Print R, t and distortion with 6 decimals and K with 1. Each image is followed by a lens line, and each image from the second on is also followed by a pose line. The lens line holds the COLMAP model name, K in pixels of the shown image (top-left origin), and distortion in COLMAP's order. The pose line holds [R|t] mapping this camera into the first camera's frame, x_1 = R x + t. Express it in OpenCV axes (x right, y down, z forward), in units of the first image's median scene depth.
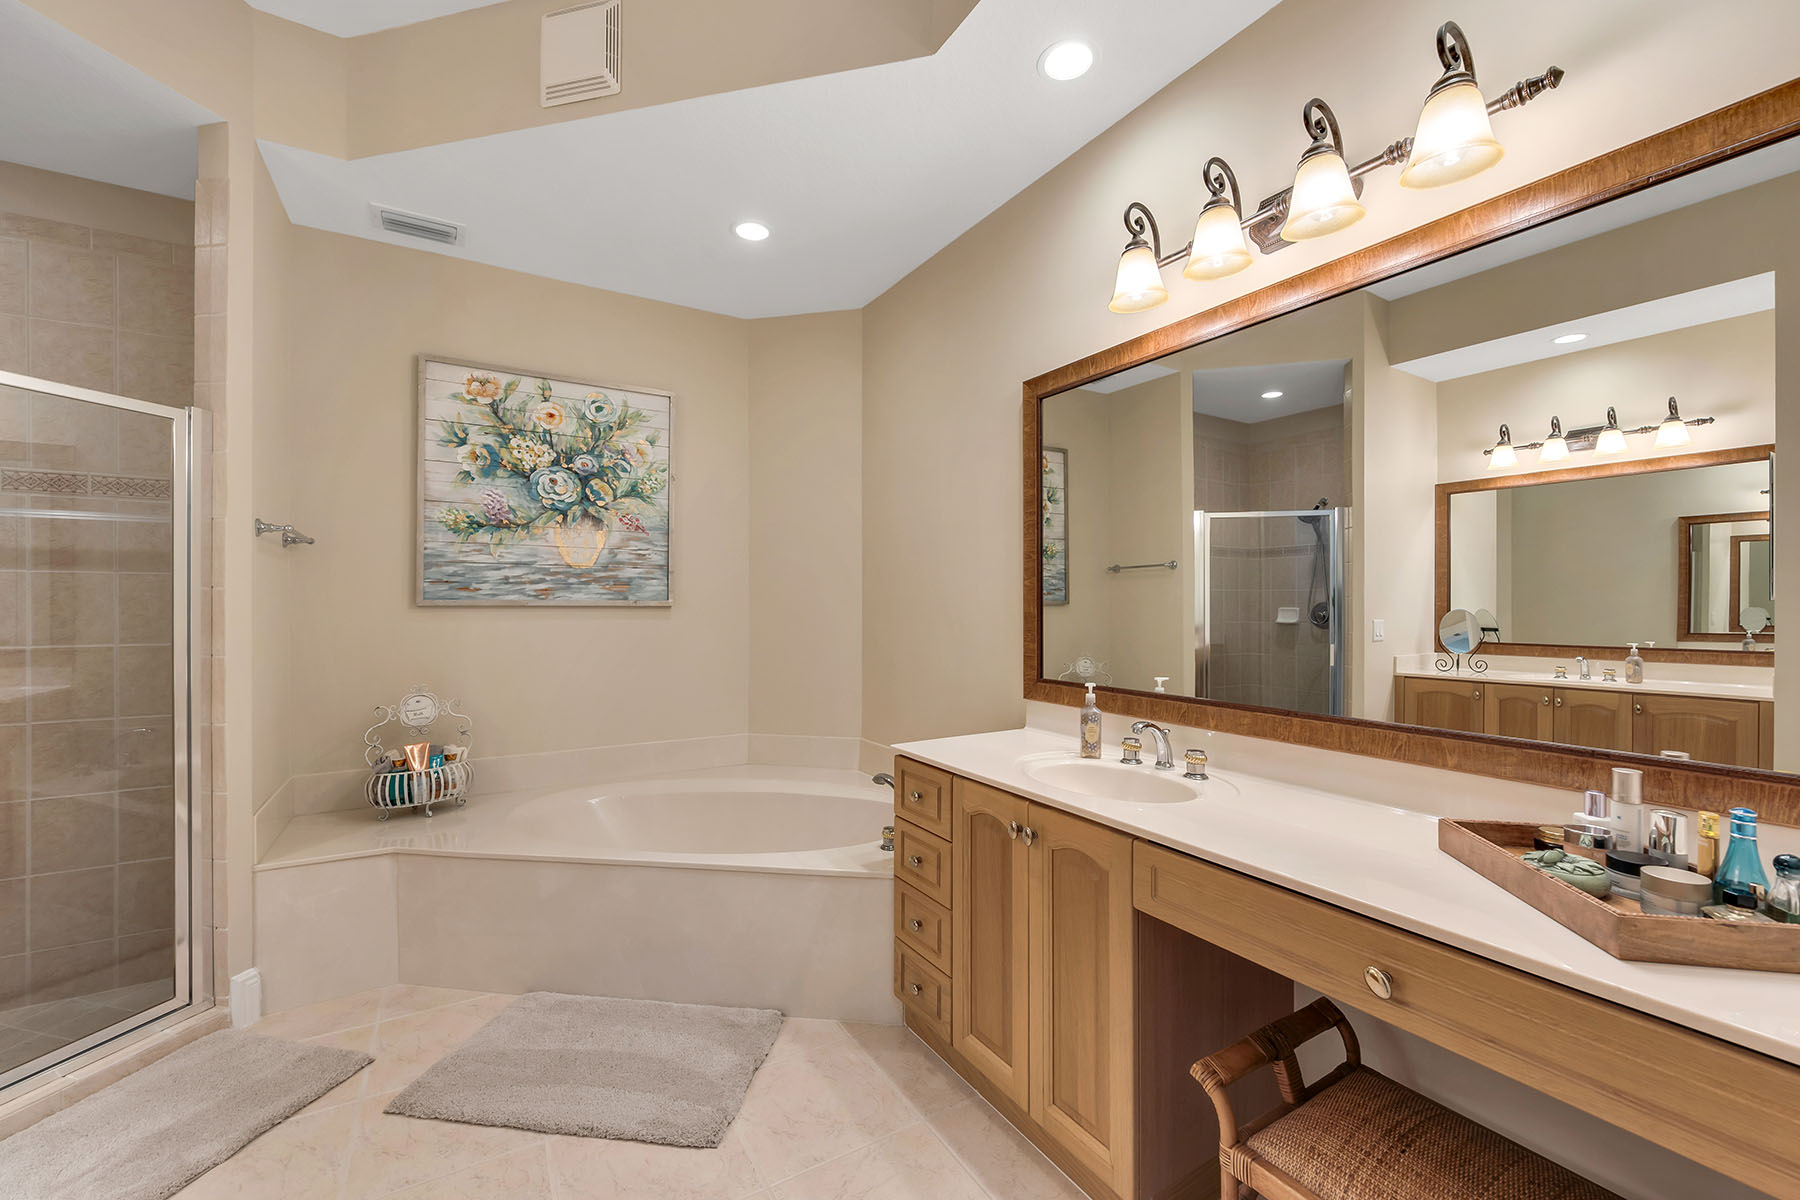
lens RADIAL K [[726.7, 0, 900.0], [0, 726.7, 602.8], [0, 0, 1]] dist [-0.002226, -0.000452]
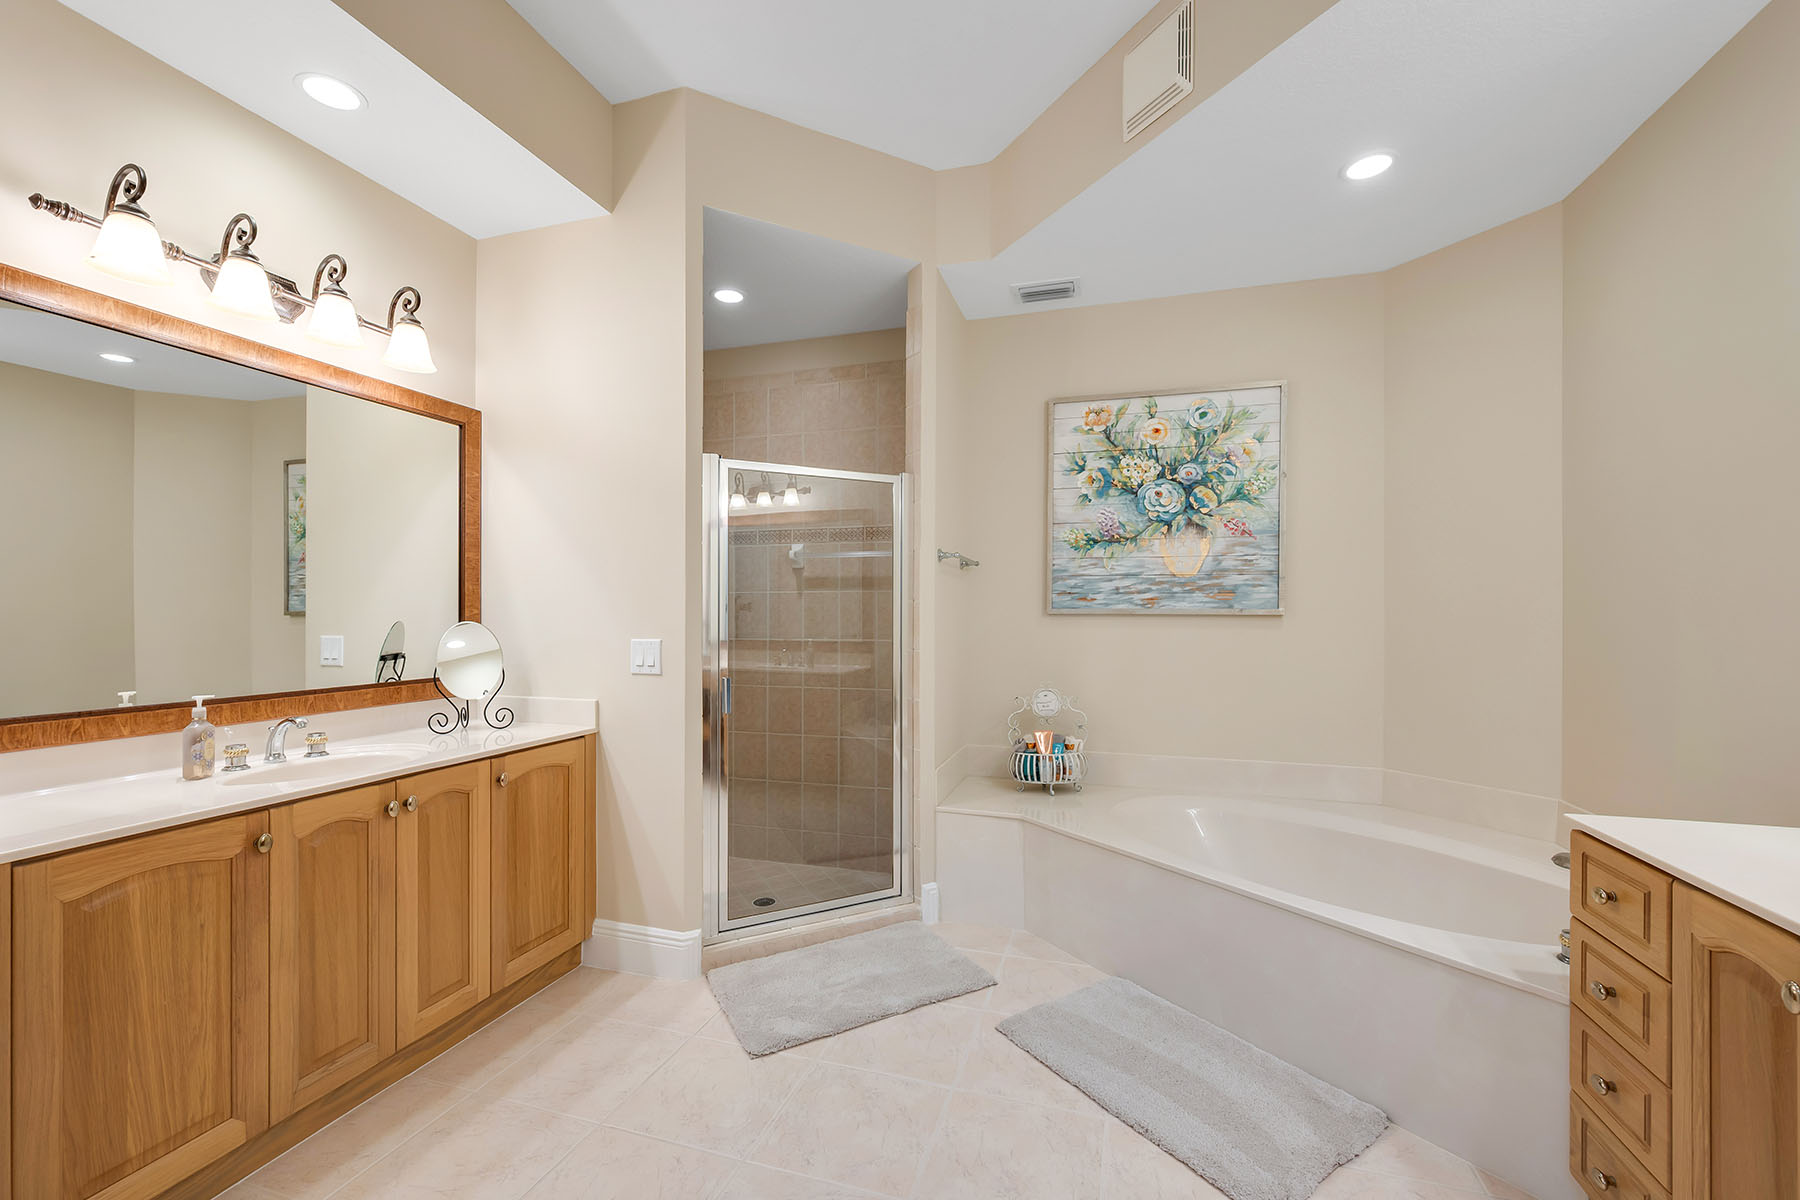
lens RADIAL K [[736.1, 0, 906.3], [0, 736.1, 610.3], [0, 0, 1]] dist [0.000321, -0.000145]
pose [[0.663178, -0.001576, -0.748460, 0.081890], [0.000511, 0.999999, -0.001653, 0.000017], [0.748461, 0.000714, 0.663178, 0.042994]]
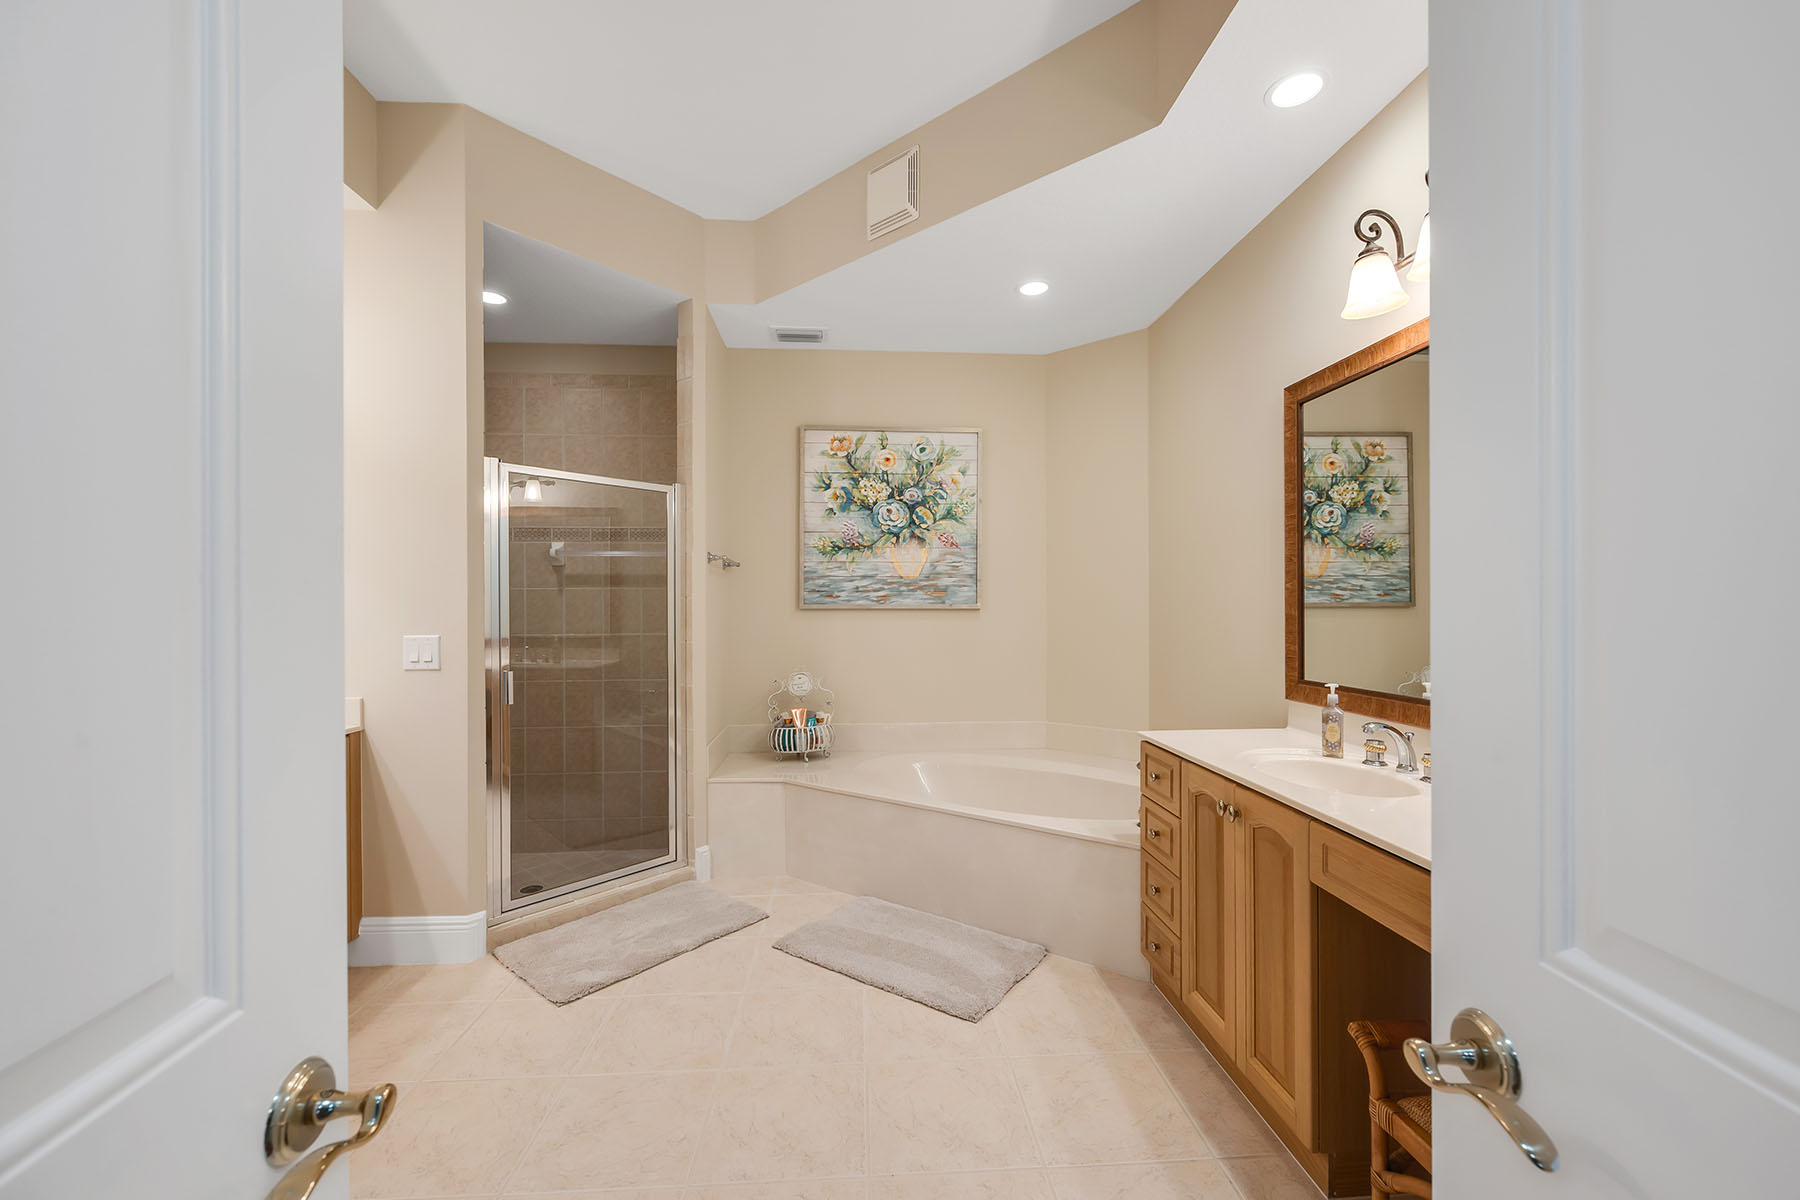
lens RADIAL K [[726.7, 0, 900.0], [0, 726.7, 602.8], [0, 0, 1]] dist [-0.002226, -0.000452]
pose [[0.887035, -0.005636, -0.461667, 0.152018], [0.004338, 0.999983, -0.003872, -0.001475], [0.461681, 0.001432, 0.887045, -0.146331]]
